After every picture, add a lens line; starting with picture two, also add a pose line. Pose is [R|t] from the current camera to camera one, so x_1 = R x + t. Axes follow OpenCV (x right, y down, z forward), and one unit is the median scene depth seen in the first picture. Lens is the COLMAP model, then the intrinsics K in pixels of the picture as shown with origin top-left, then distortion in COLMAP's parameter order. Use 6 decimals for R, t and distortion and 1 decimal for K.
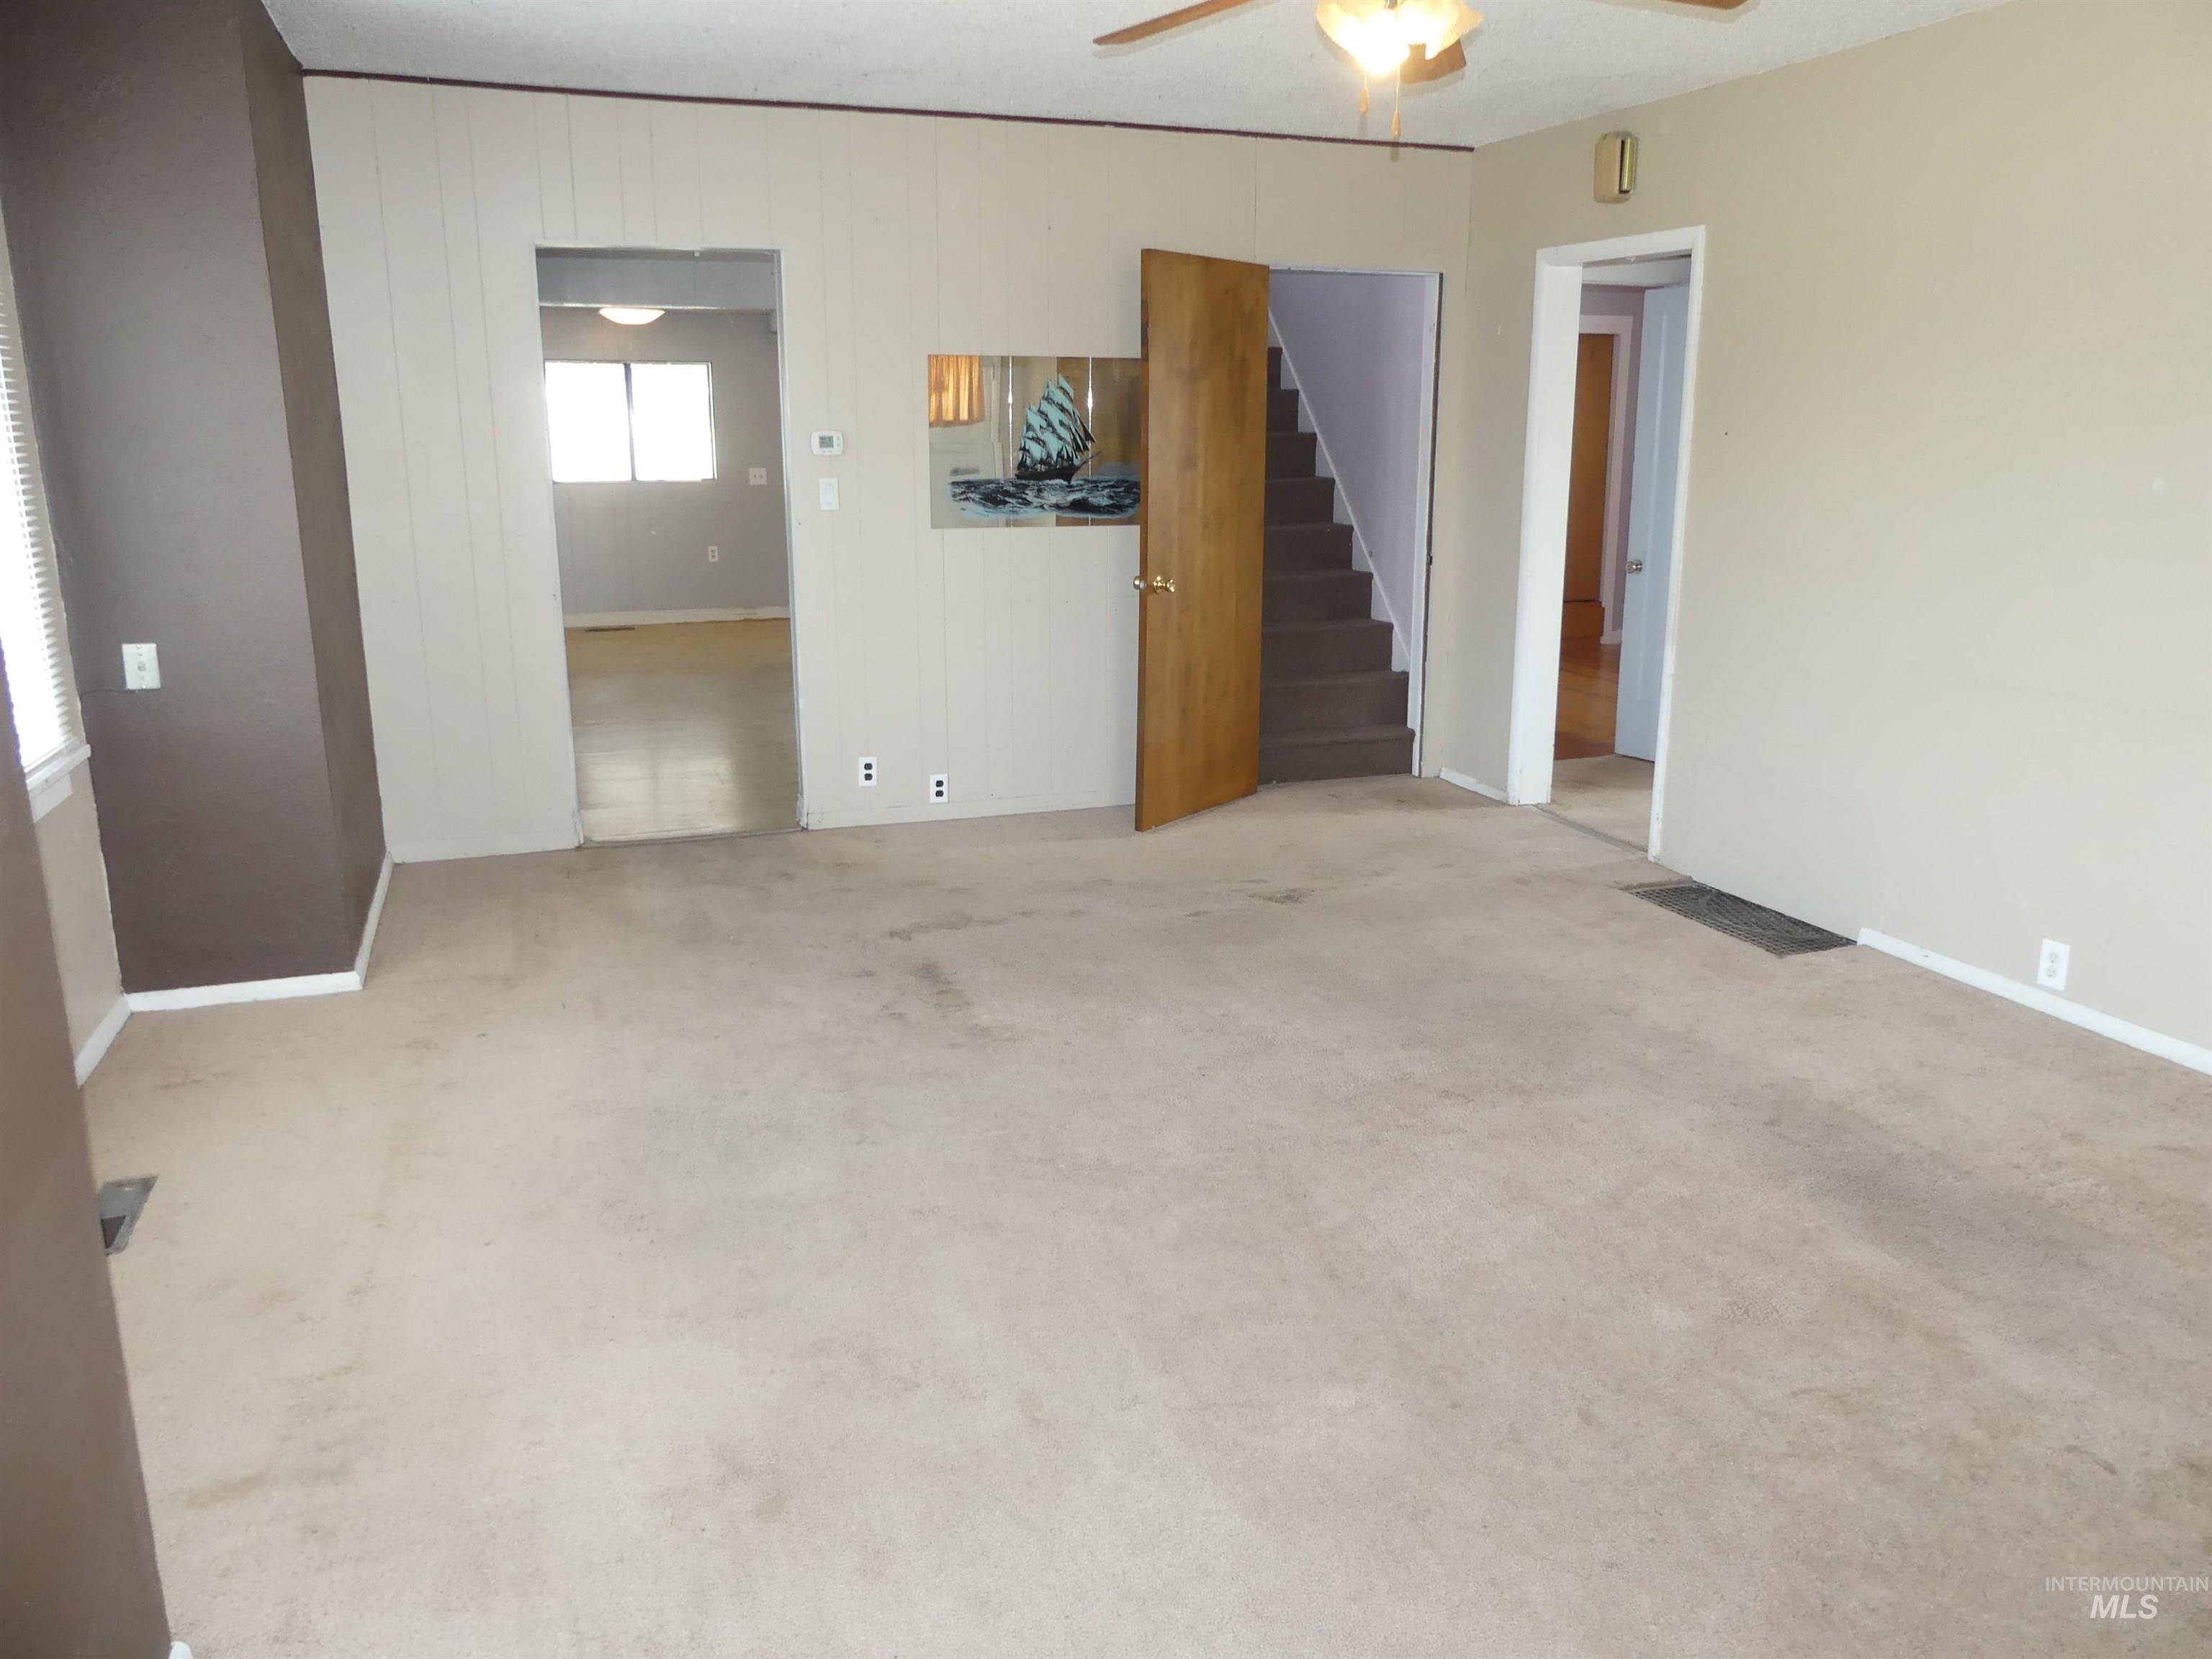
lens RADIAL K [[1658.3, 0, 1140.2], [0, 1658.3, 837.1], [0, 0, 1]] dist [-0.021252, 0.012295]
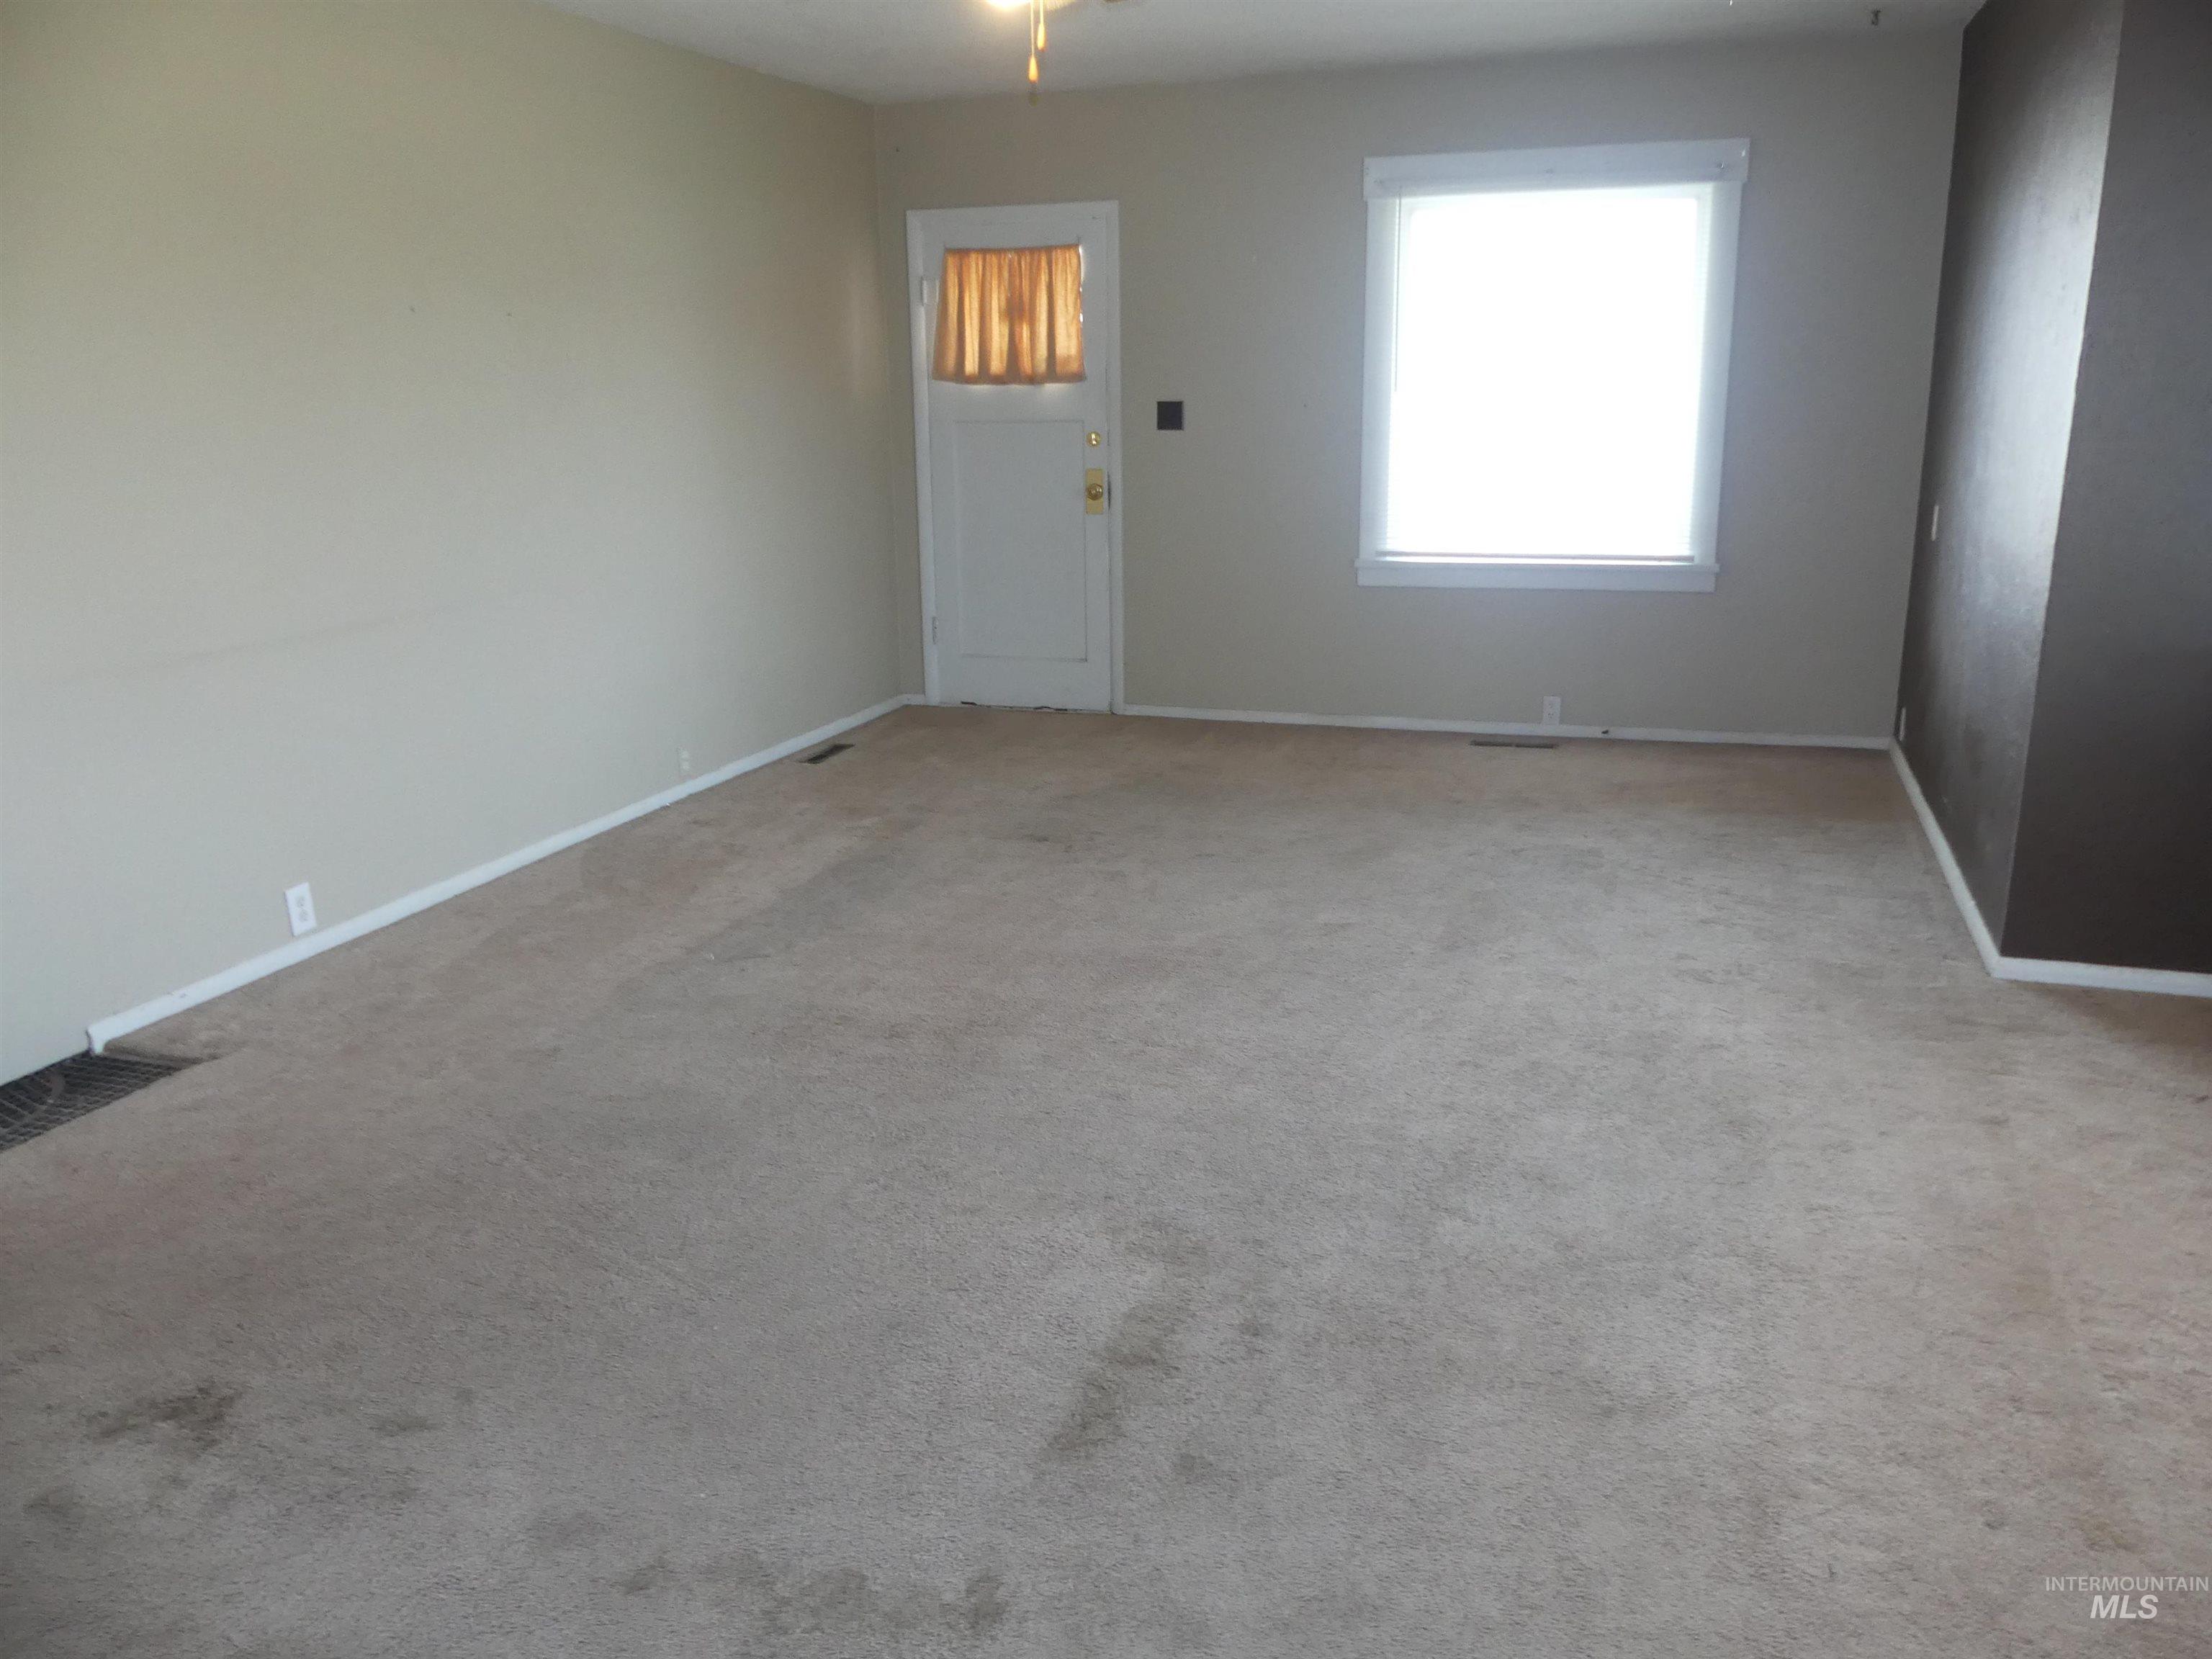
lens RADIAL K [[1669.1, 0, 1126.0], [0, 1669.1, 818.5], [0, 0, 1]] dist [-0.011182, 0.004496]
pose [[-0.776440, -0.145382, 0.613192, -0.431181], [0.170280, 0.888433, 0.426252, -0.303681], [-0.606750, 0.435374, -0.665060, 1.279647]]
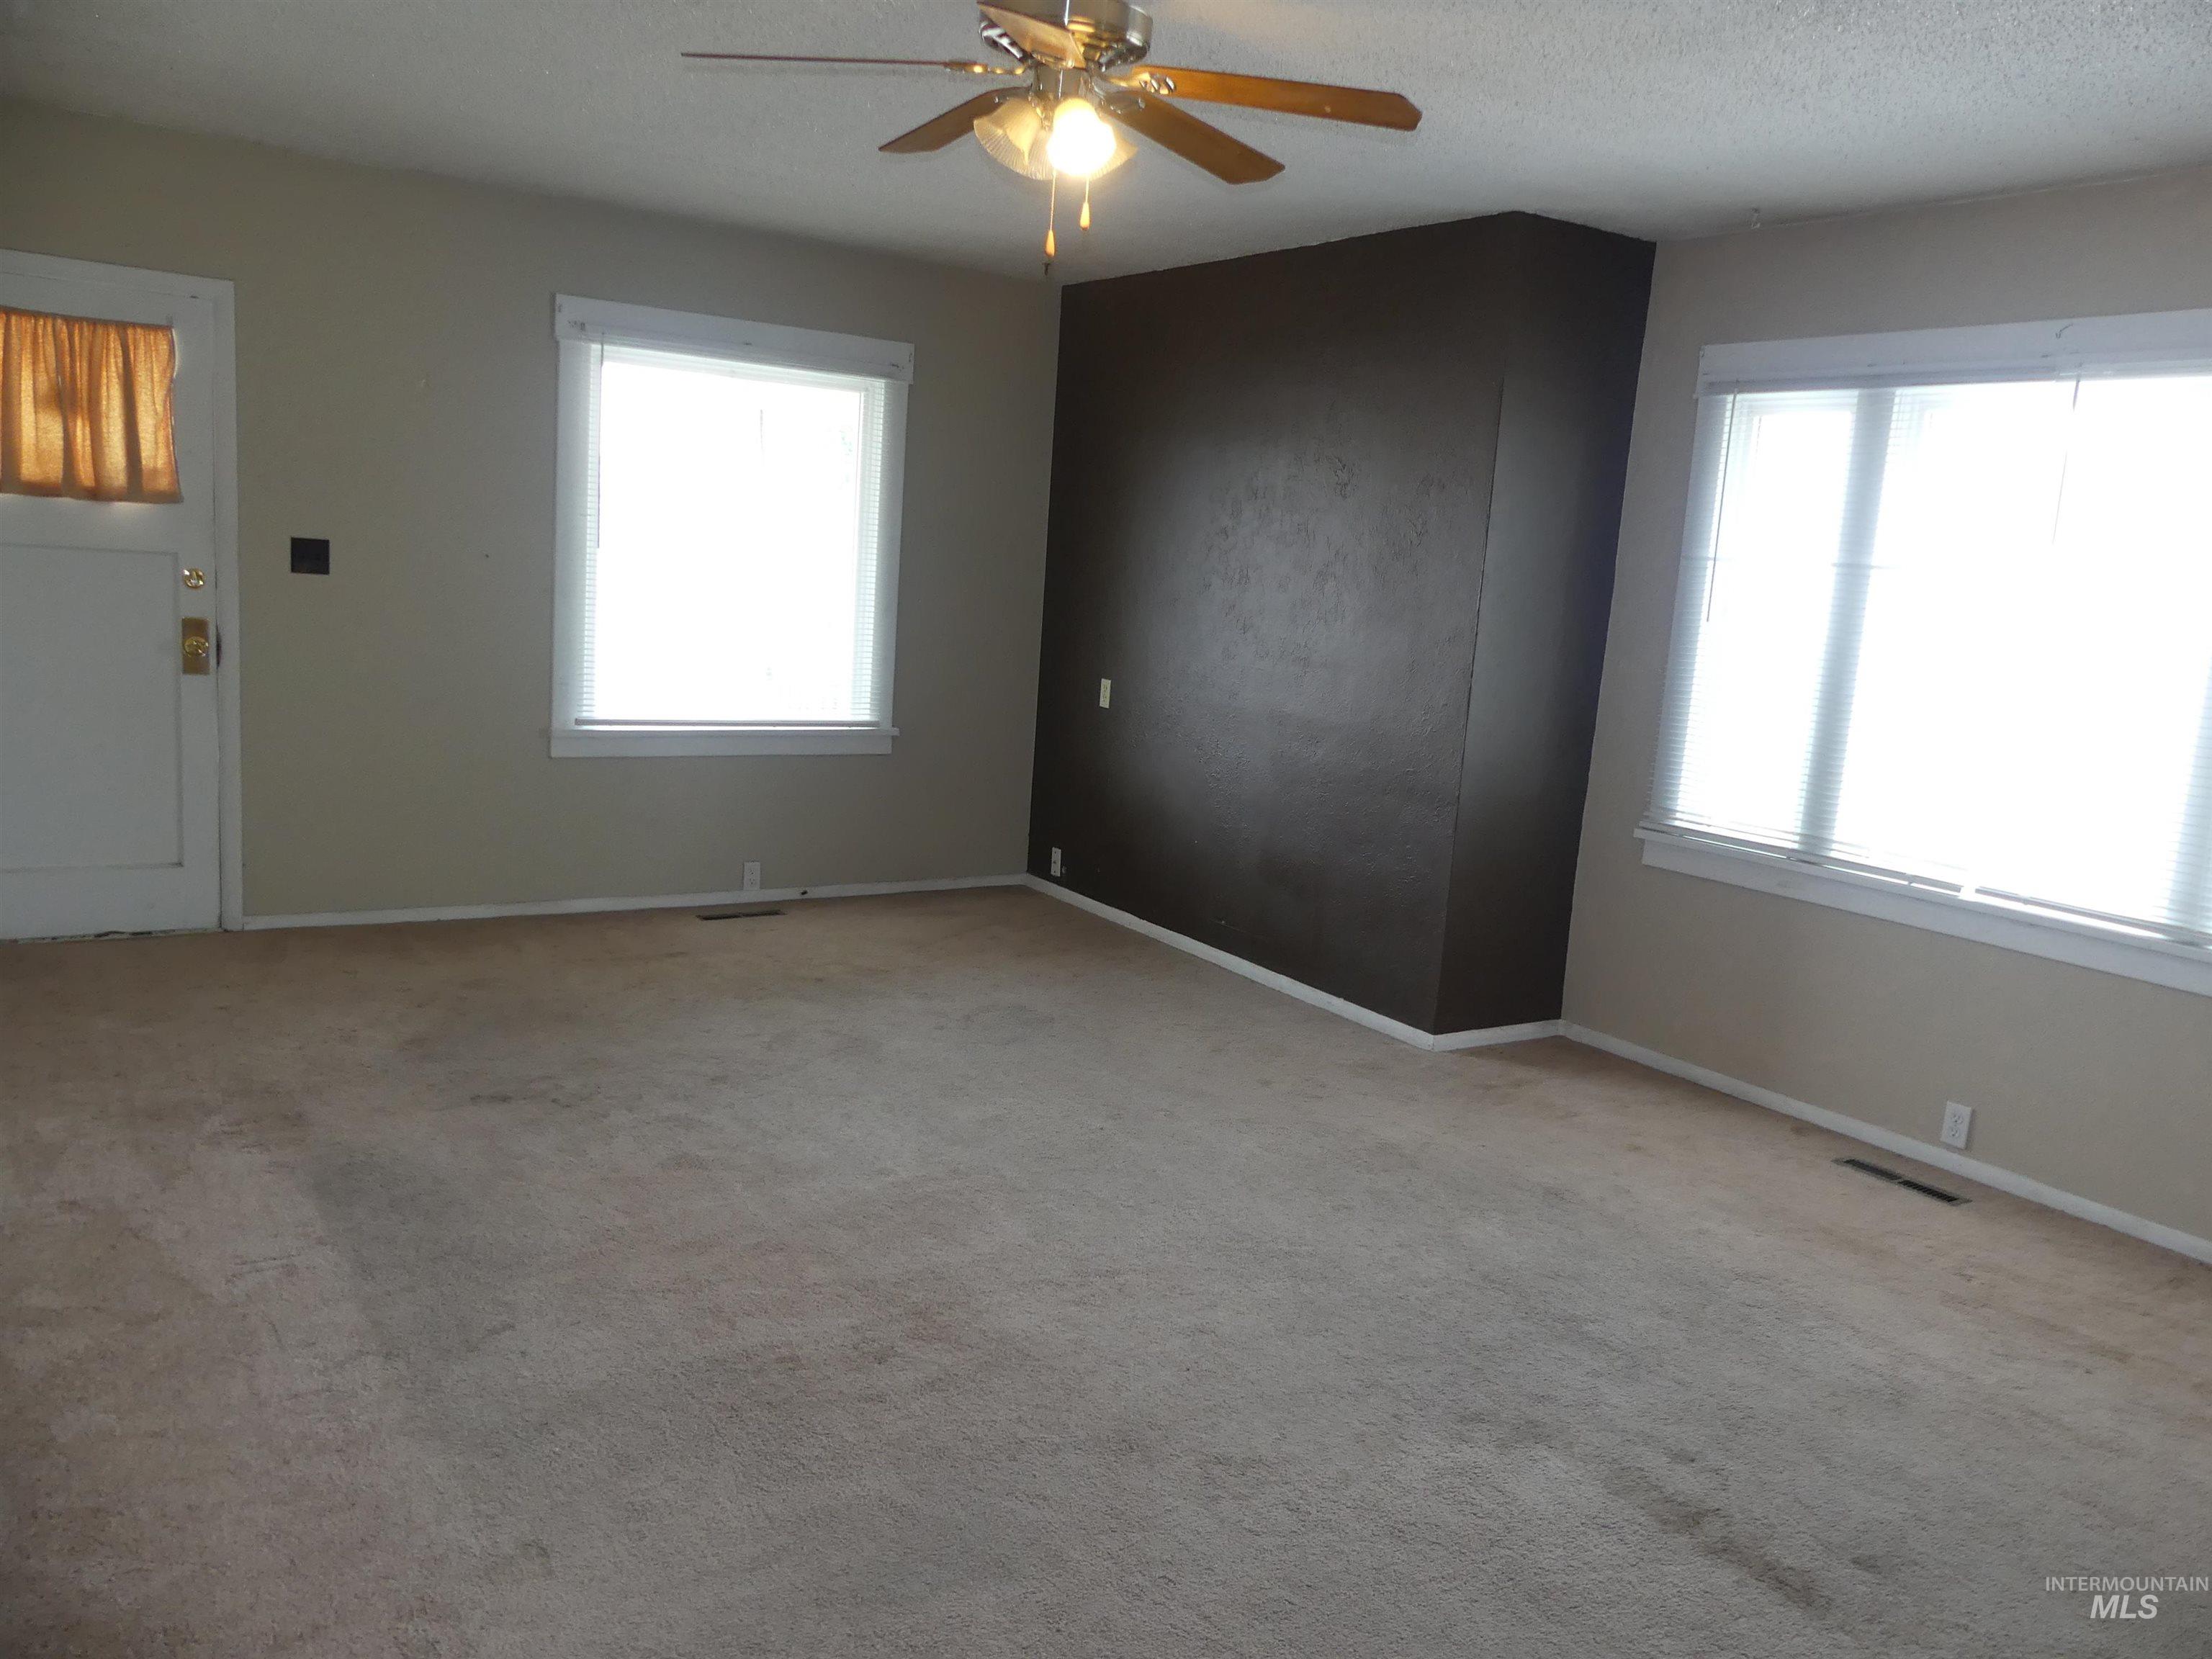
lens RADIAL K [[1658.3, 0, 1140.2], [0, 1658.3, 837.1], [0, 0, 1]] dist [-0.021252, 0.012295]
pose [[-0.969794, -0.029727, -0.242106, 0.226234], [-0.126078, 0.910769, 0.393198, -0.341212], [0.208814, 0.411845, -0.887006, 1.374059]]
